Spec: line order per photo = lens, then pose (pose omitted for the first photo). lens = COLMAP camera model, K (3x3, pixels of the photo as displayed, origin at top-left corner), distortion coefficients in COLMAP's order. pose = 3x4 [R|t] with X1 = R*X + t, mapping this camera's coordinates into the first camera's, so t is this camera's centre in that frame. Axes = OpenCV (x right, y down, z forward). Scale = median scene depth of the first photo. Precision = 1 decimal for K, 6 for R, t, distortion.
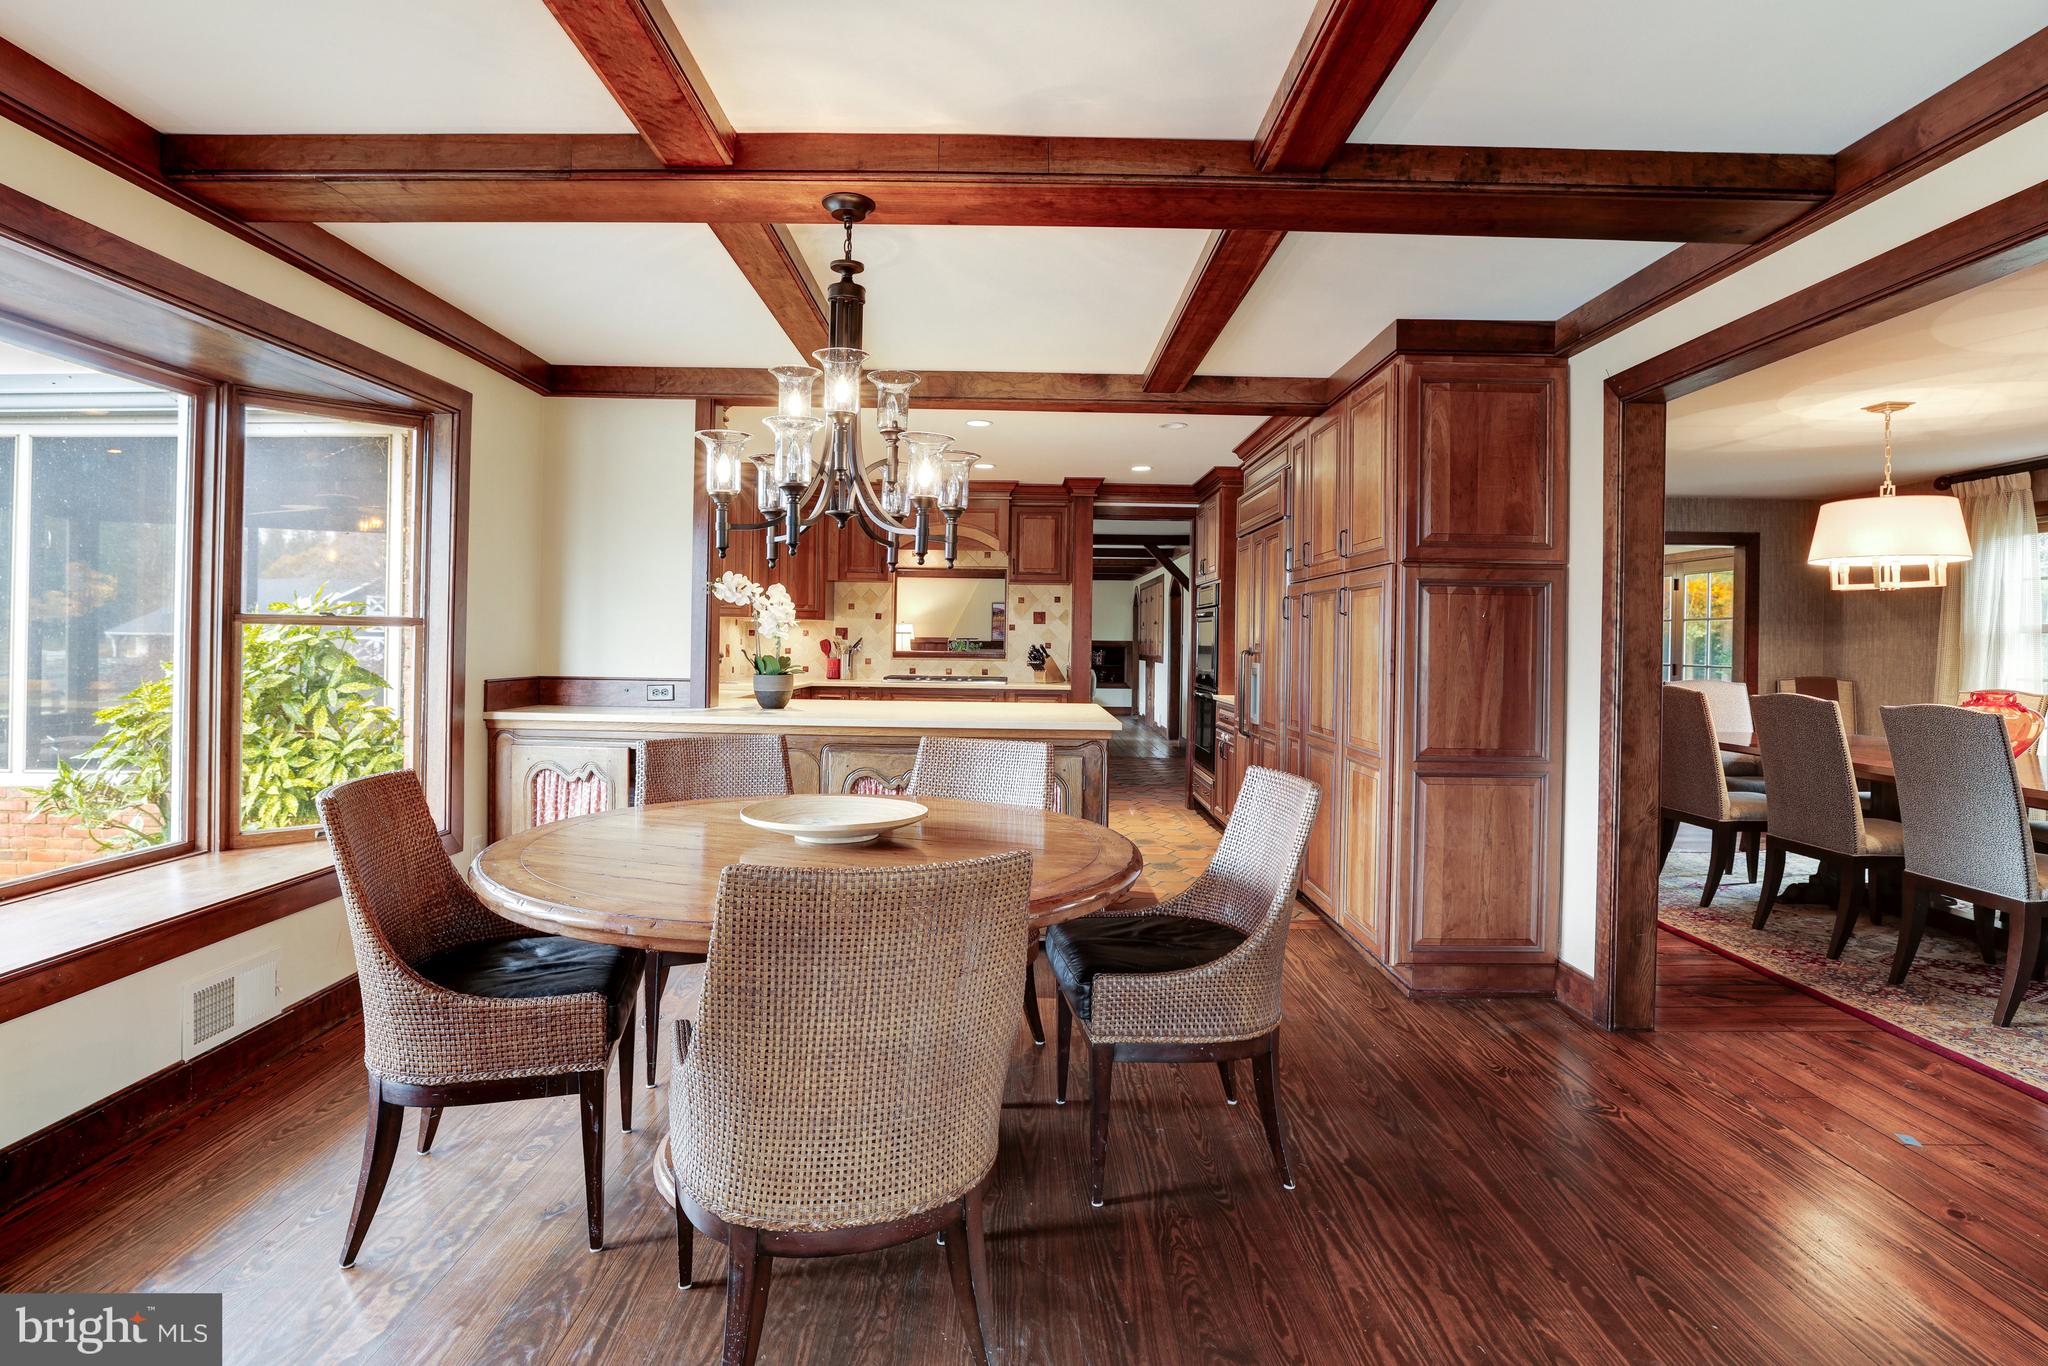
lens RADIAL K [[890.9, 0, 1022.9], [0, 890.9, 670.4], [0, 0, 1]] dist [-0.051504, 0.018486]
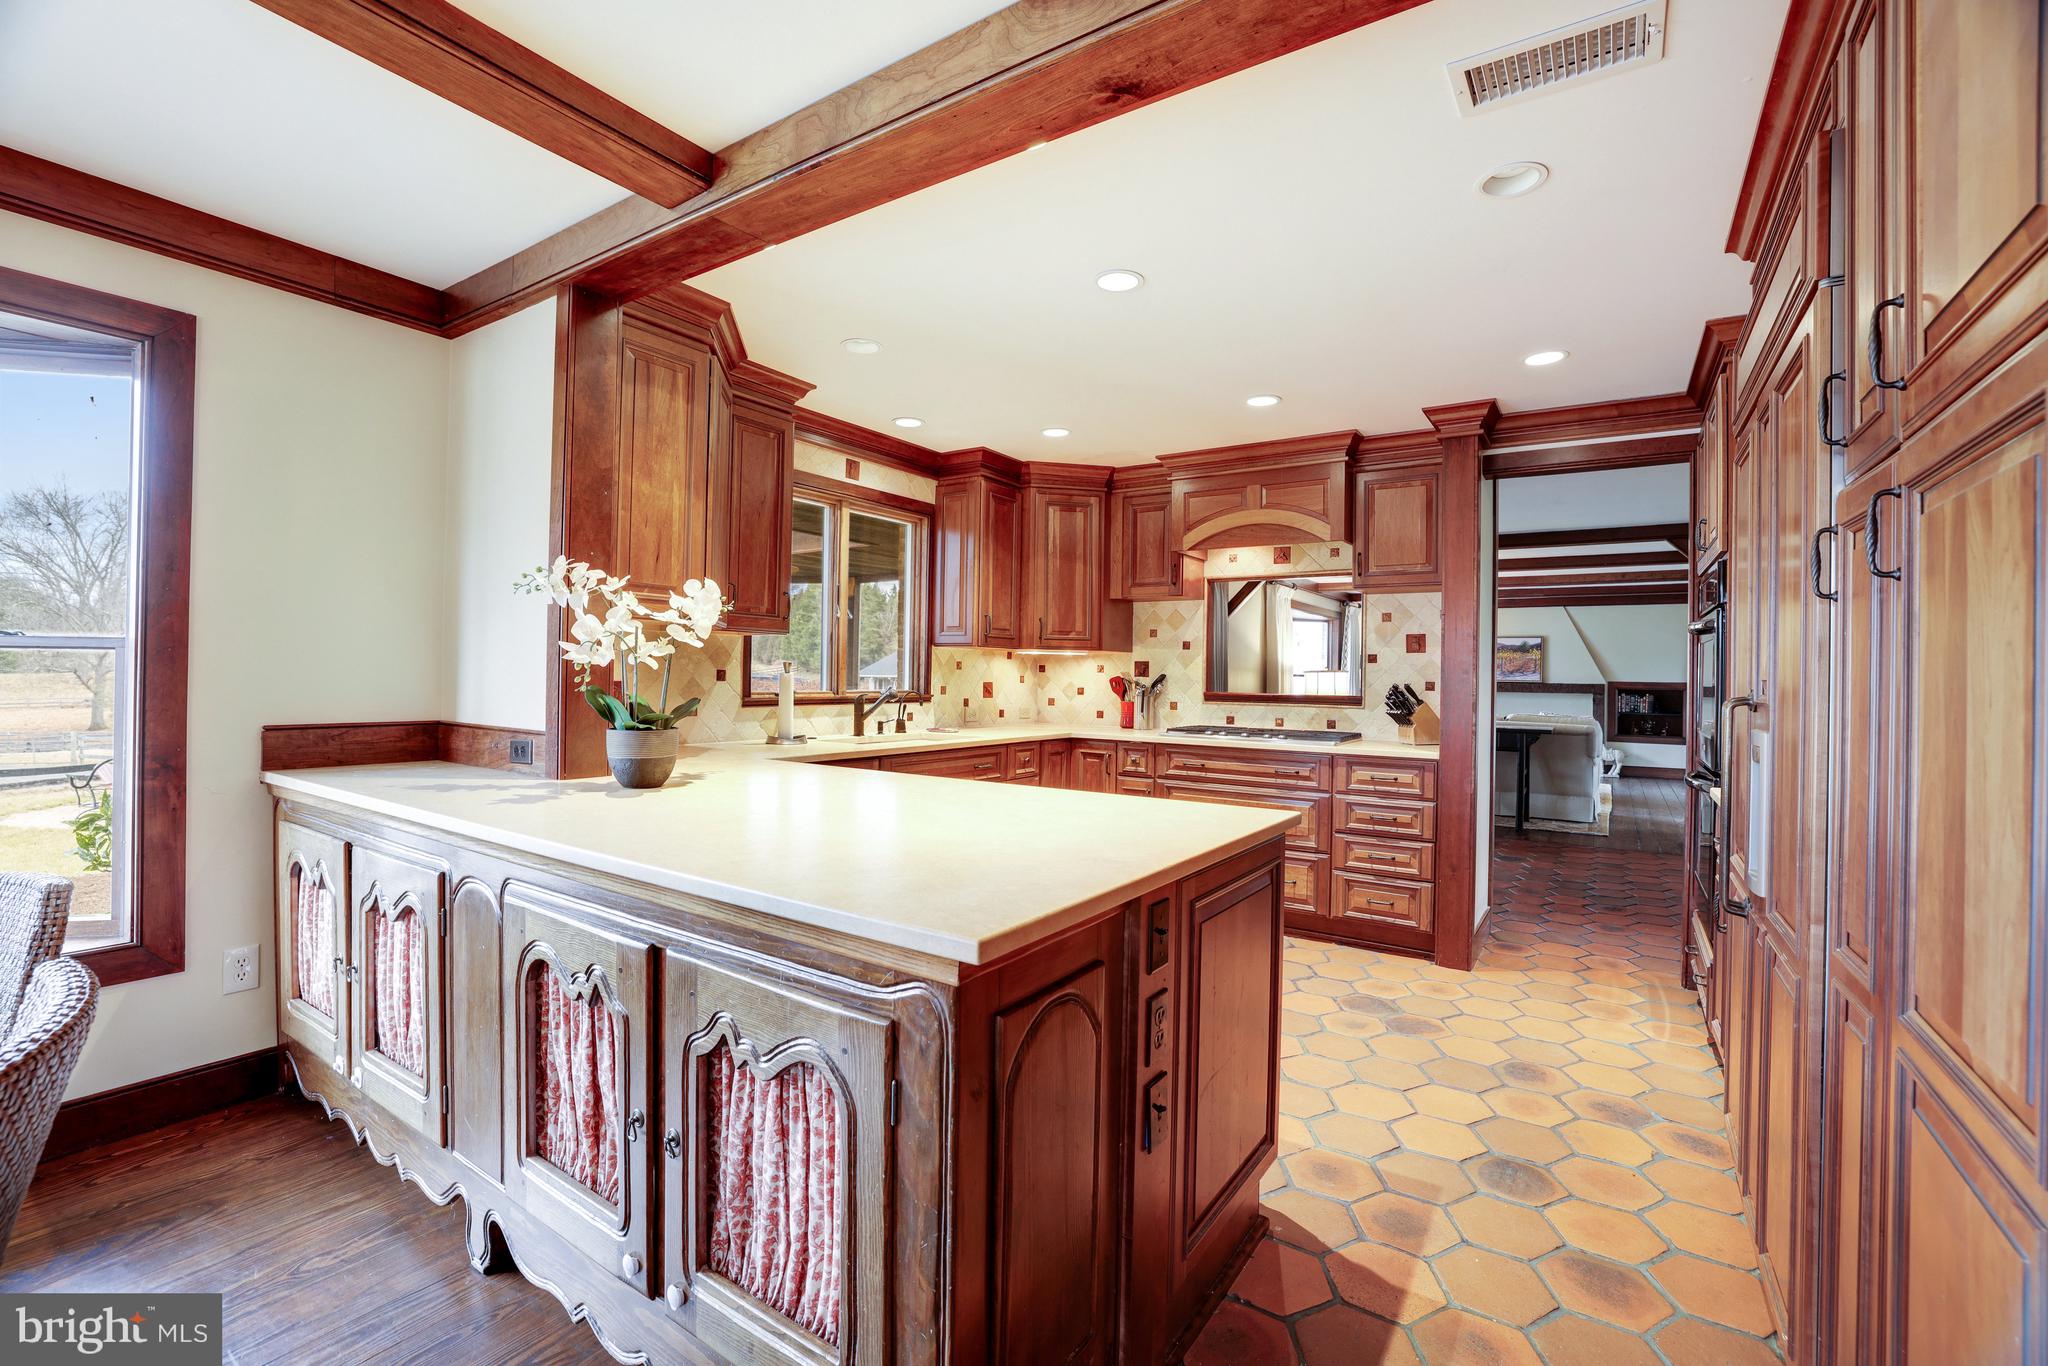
lens RADIAL K [[890.9, 0, 1022.9], [0, 890.9, 670.4], [0, 0, 1]] dist [-0.051504, 0.018486]
pose [[0.852718, -0.004601, -0.522352, 0.117866], [-0.019655, 0.998971, -0.040885, -0.007795], [0.522002, 0.045130, 0.851750, 0.323384]]
